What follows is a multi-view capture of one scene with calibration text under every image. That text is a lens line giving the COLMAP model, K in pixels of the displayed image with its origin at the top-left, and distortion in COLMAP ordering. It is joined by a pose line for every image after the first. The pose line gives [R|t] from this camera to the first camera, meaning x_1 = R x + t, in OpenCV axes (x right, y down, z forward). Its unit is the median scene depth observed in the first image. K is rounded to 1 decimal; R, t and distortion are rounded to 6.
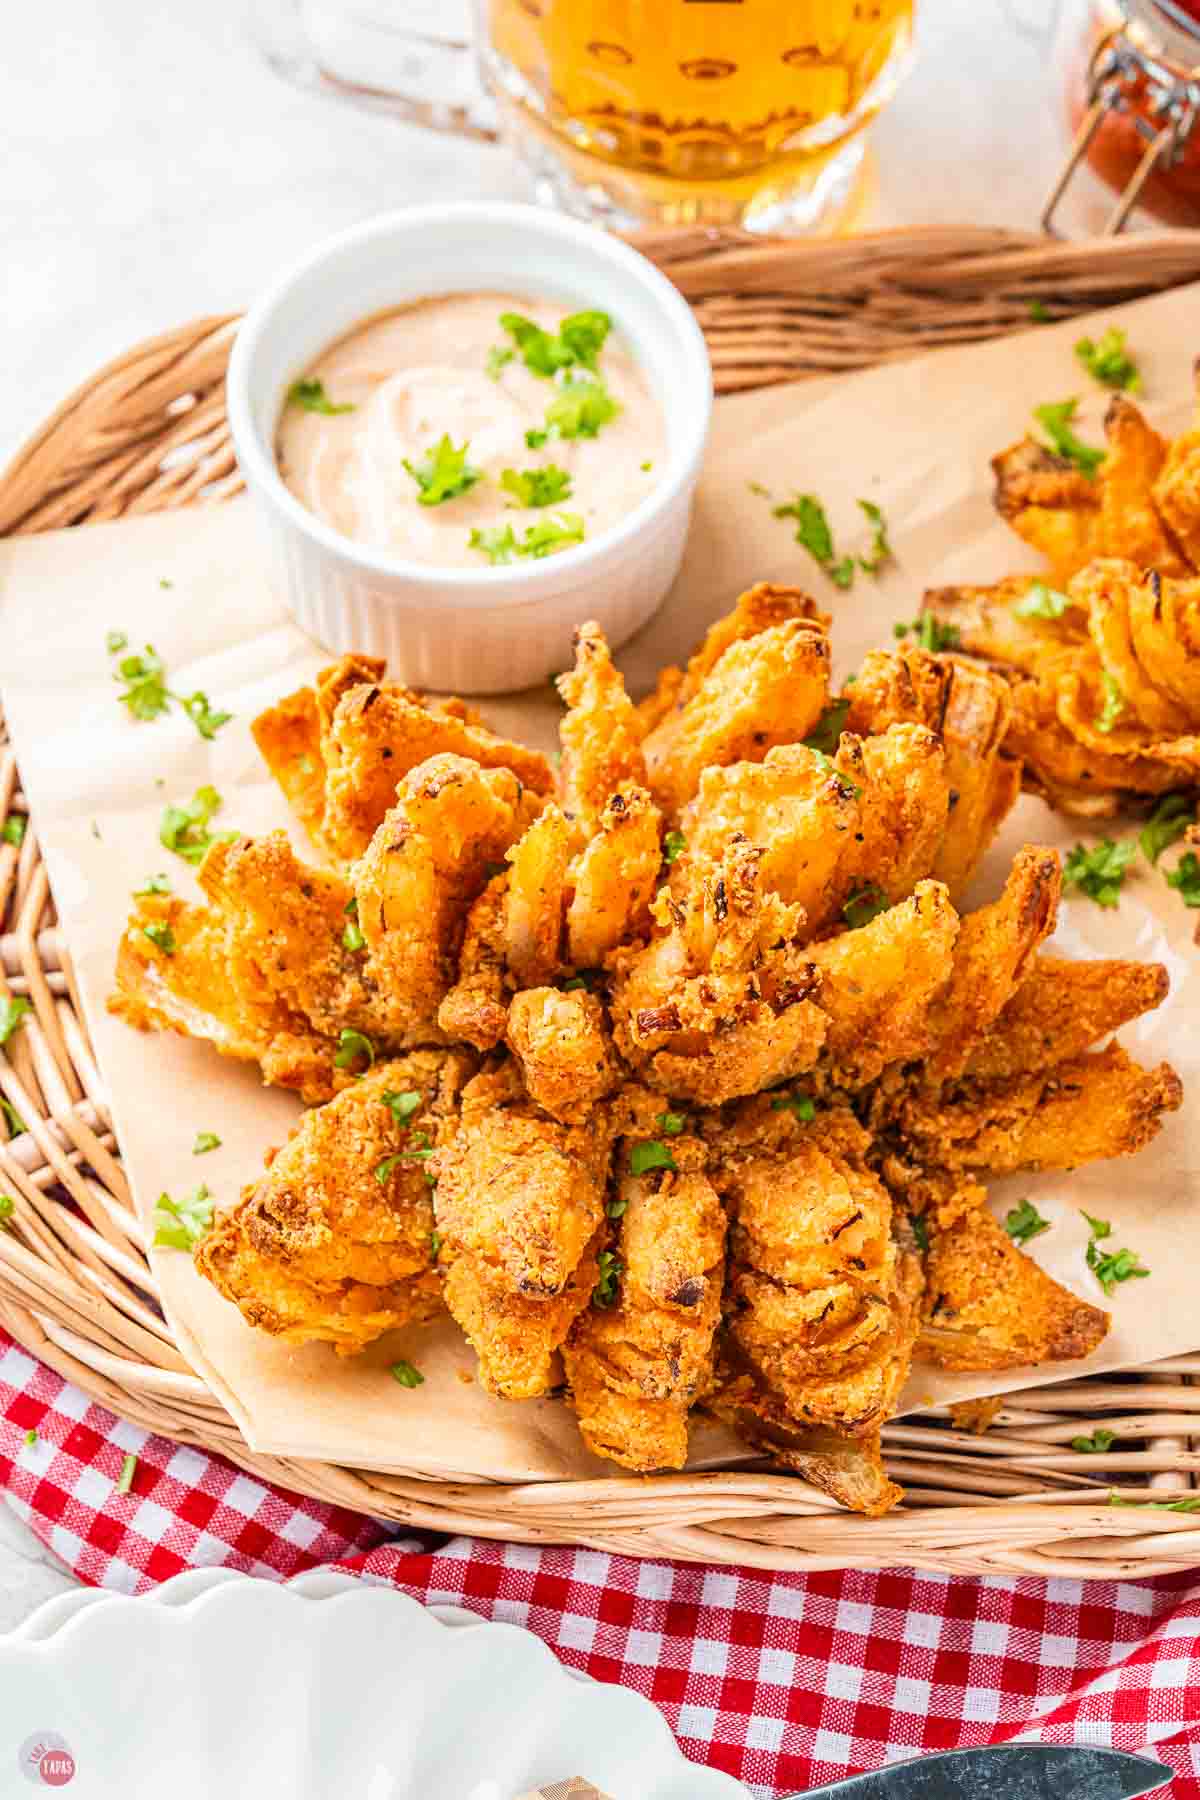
lens RADIAL K [[5777.5, 0, 600.0], [0, 5777.5, 900.0], [0, 0, 1]] dist [0.031236, 2.479102]
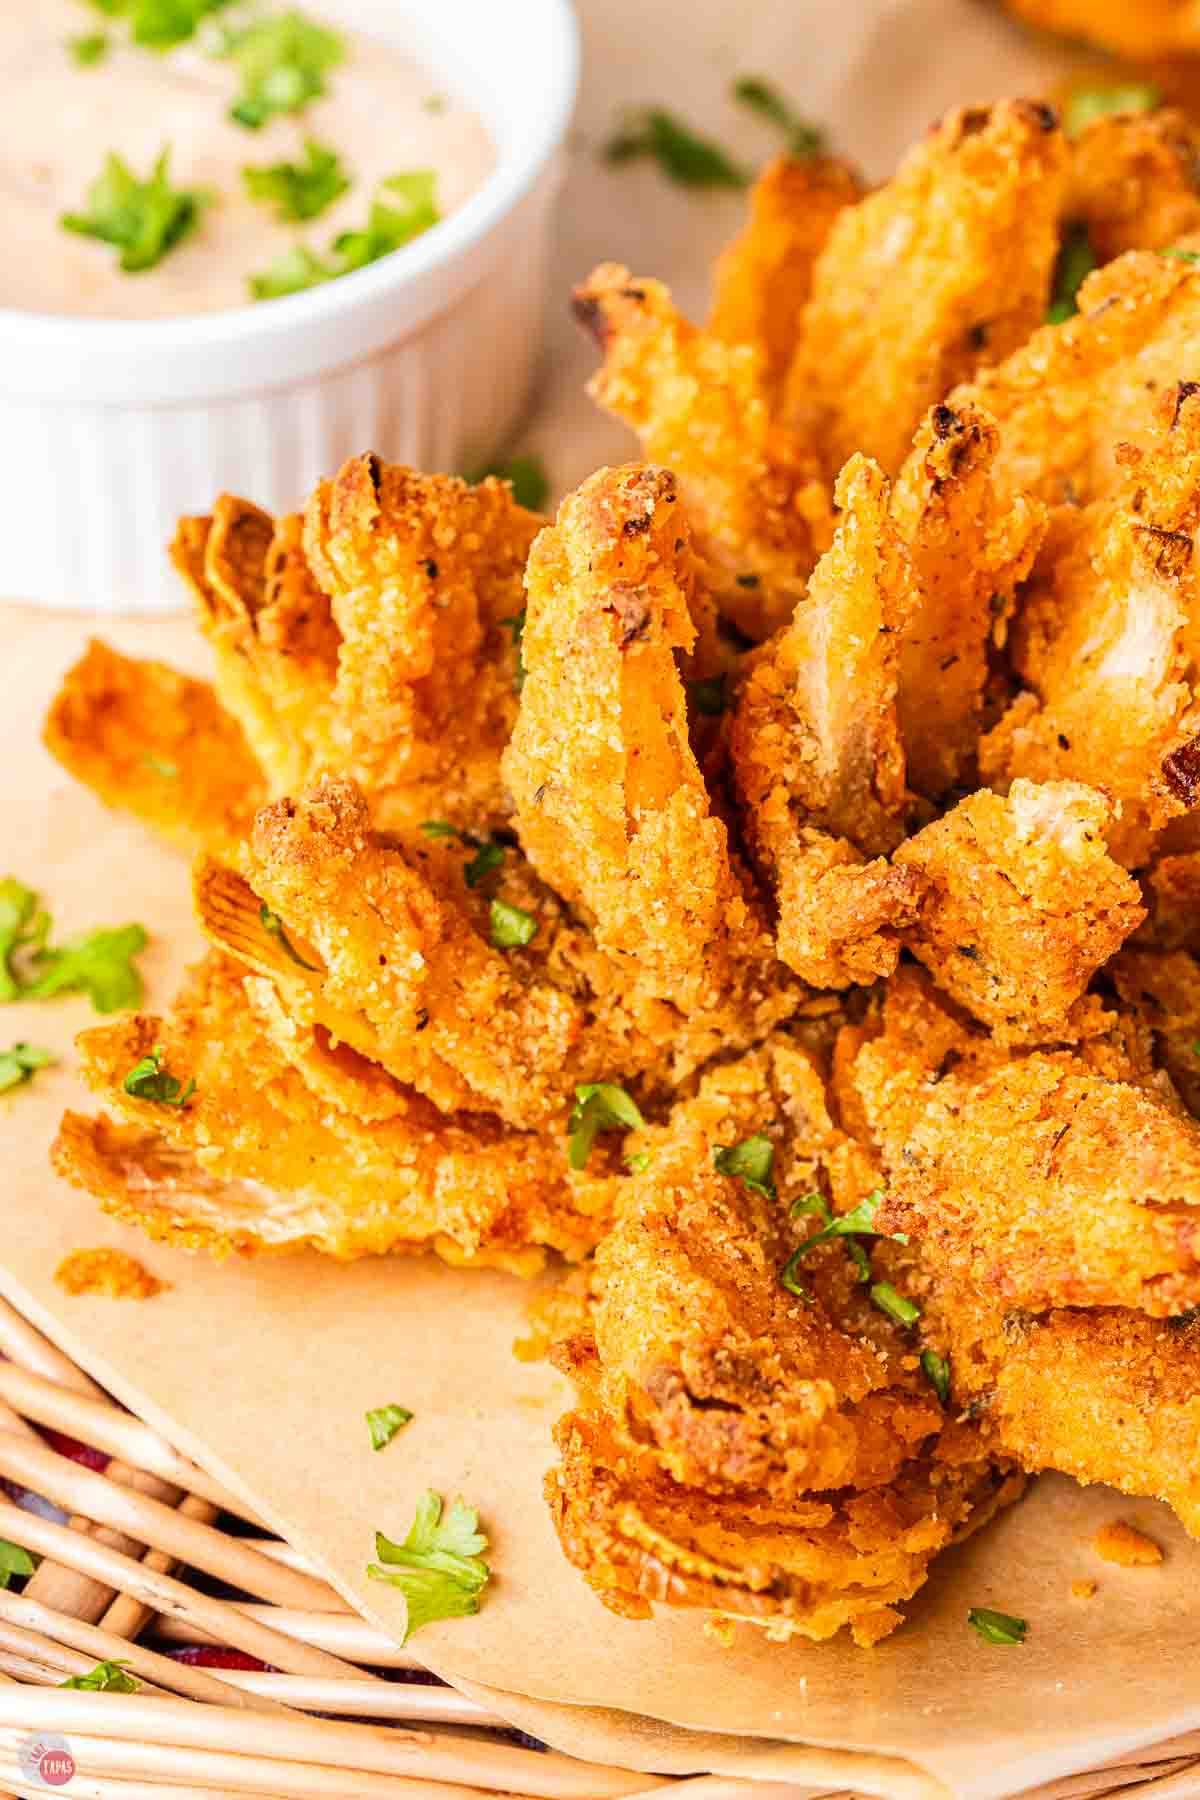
lens RADIAL K [[6293.5, 0, 600.0], [0, 6293.5, 900.0], [0, 0, 1]] dist [0.035924, -3.012371]
pose [[0.861671, -0.365884, 0.351641, -0.233833], [0.418546, 0.904231, -0.084761, 0.056020], [-0.286952, 0.220215, 0.932290, 0.472491]]
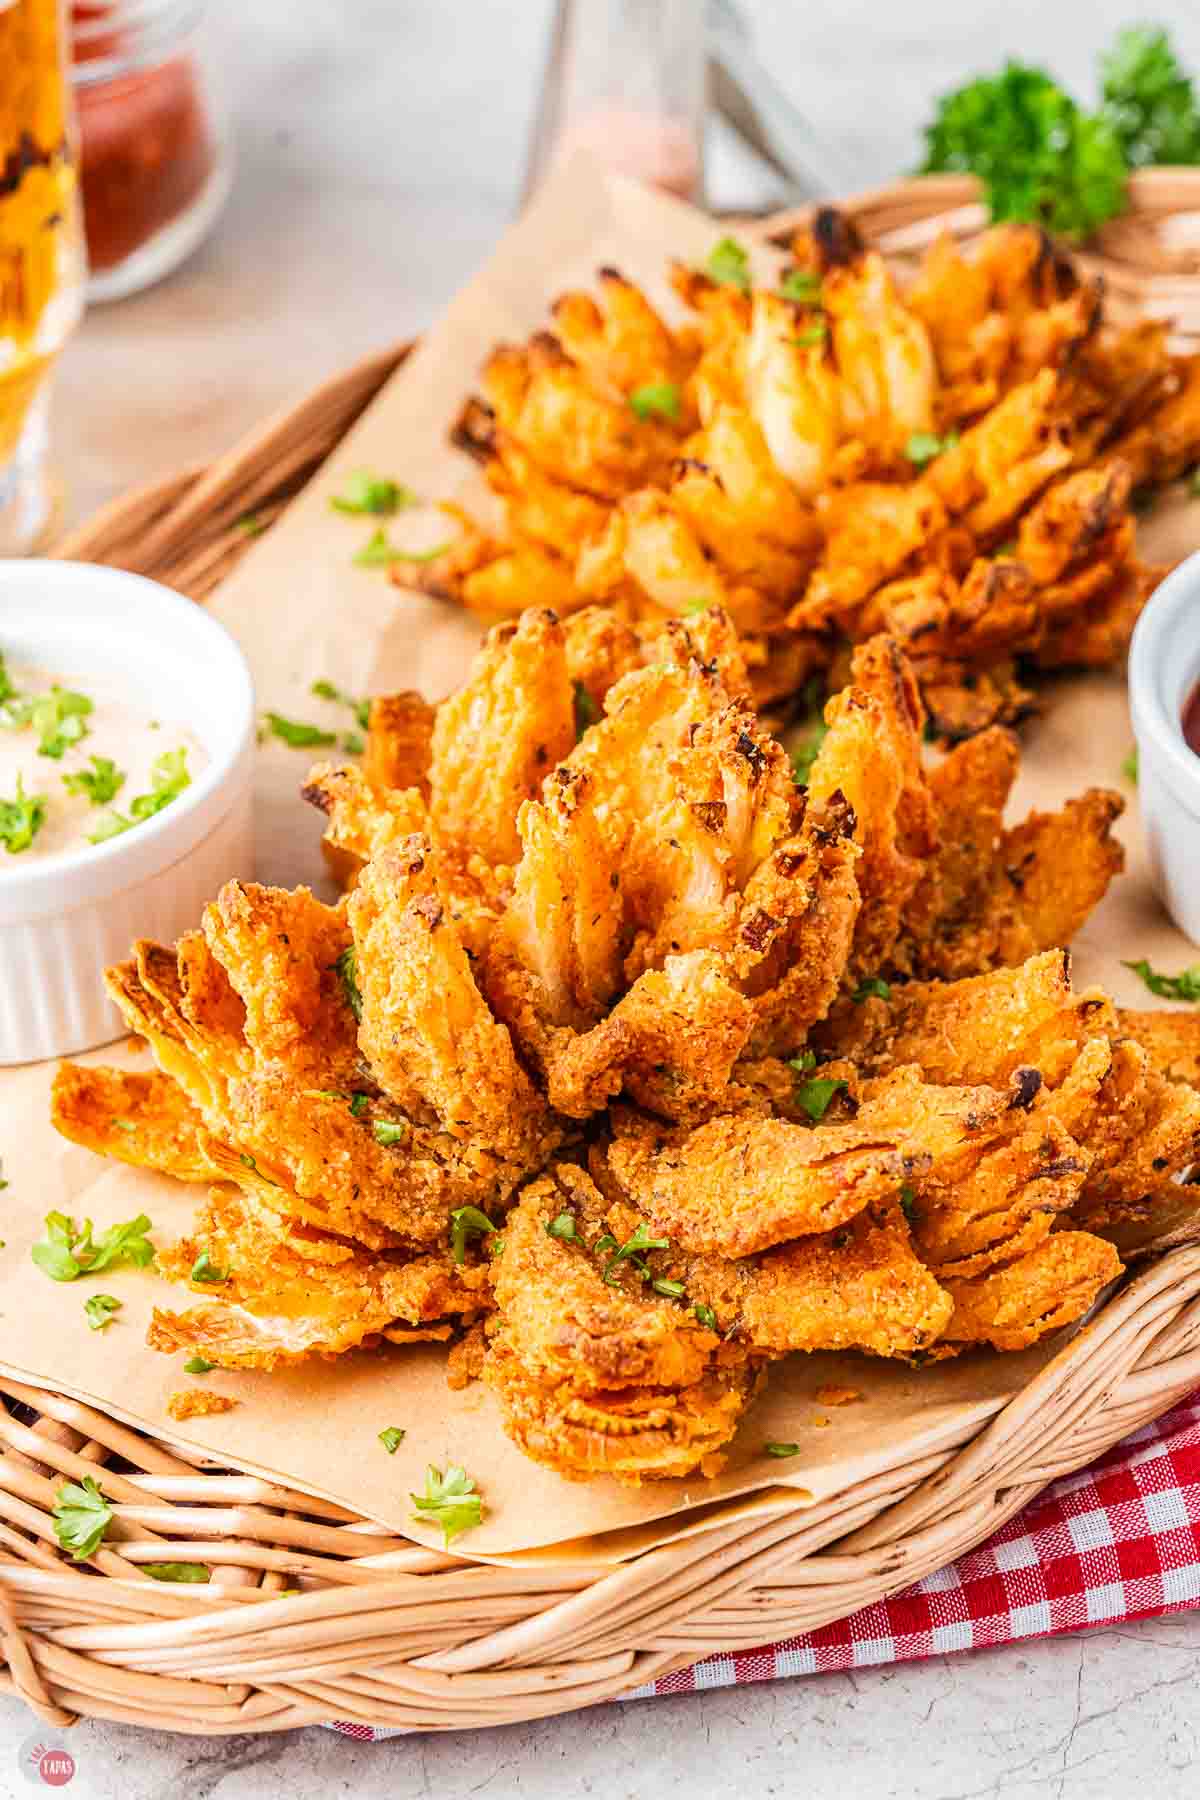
lens RADIAL K [[5777.5, 0, 600.0], [0, 5777.5, 900.0], [0, 0, 1]] dist [0.031236, 2.479102]
pose [[0.675287, -0.484562, 0.556047, -0.486162], [0.646903, 0.751242, -0.130964, 0.114904], [-0.354265, 0.448147, 0.820768, 0.264215]]
